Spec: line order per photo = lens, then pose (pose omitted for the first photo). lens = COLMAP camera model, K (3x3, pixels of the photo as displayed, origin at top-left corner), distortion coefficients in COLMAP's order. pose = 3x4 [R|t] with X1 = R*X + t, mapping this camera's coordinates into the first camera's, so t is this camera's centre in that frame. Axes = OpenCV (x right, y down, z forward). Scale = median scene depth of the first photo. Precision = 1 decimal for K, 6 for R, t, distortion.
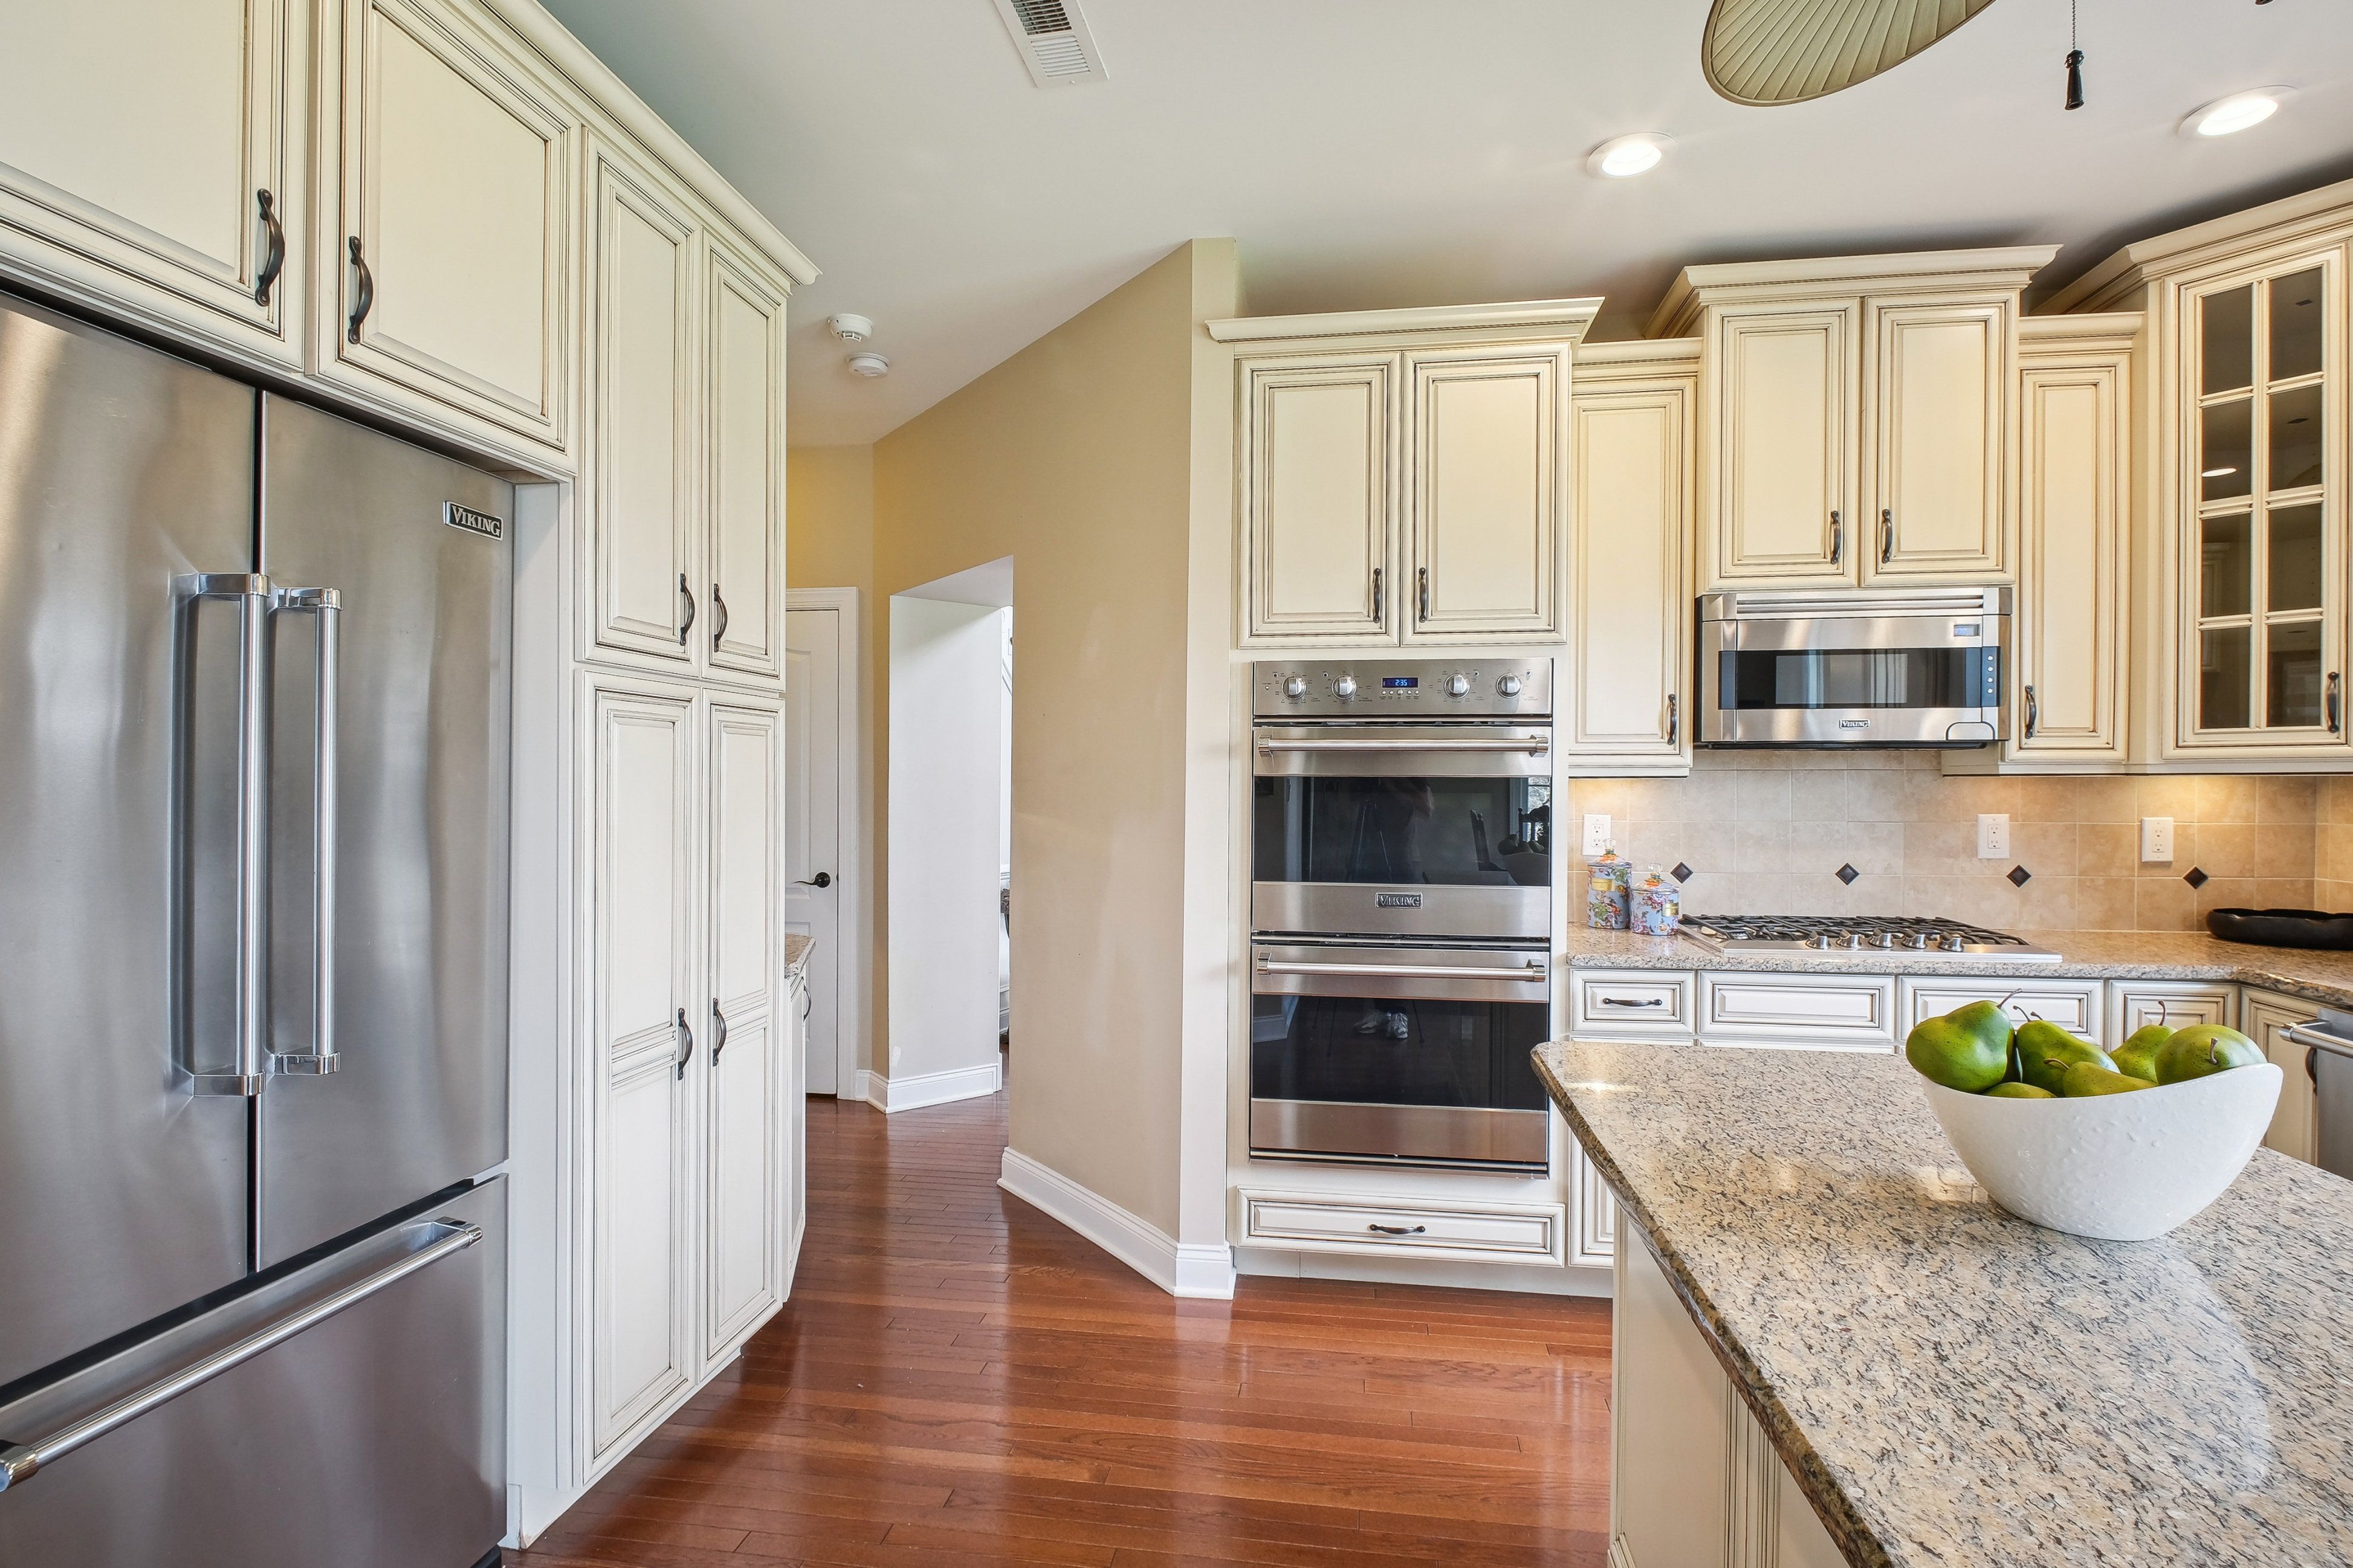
lens RADIAL K [[1131.2, 0, 1176.5], [0, 1131.2, 784.0], [0, 0, 1]] dist [-0.000695, -0.009203]
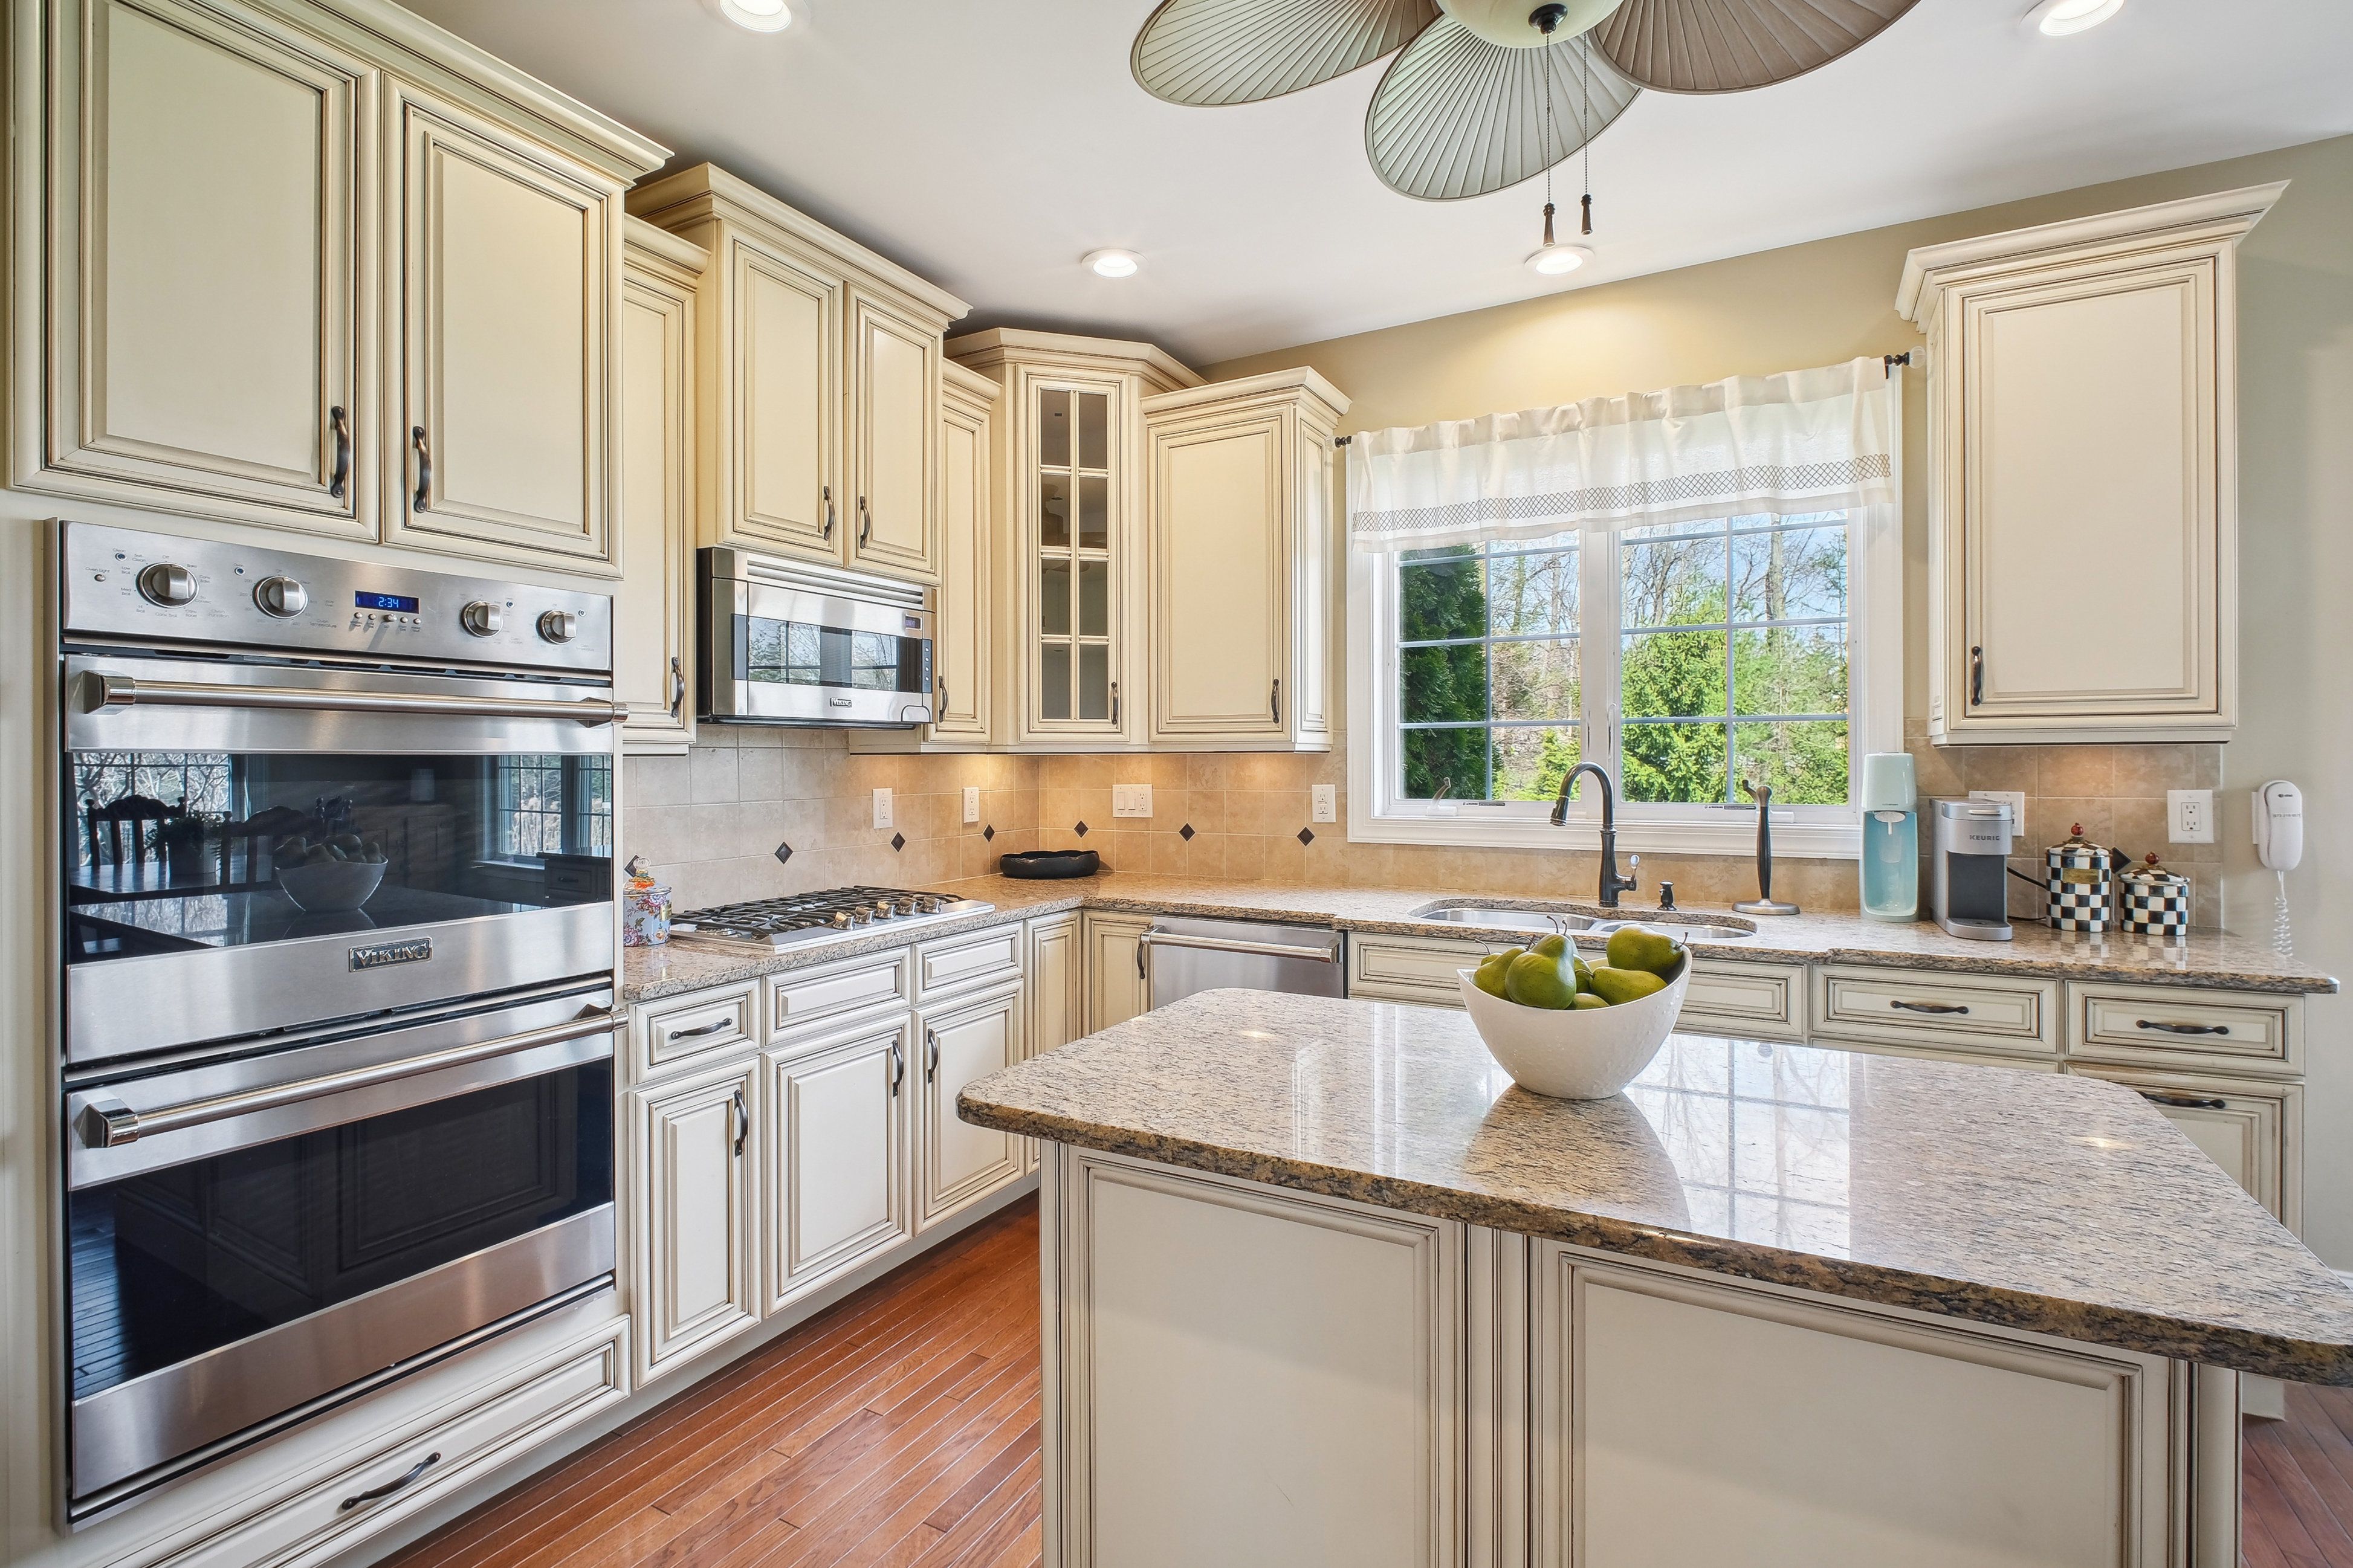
lens RADIAL K [[1094.0, 0, 1191.5], [0, 1094.0, 760.1], [0, 0, 1]] dist [-0.000124, -0.008523]
pose [[0.331858, -0.003264, 0.943324, -0.223140], [0.005277, 0.999985, 0.001603, -0.001735], [-0.943315, 0.004445, 0.331870, 0.391186]]
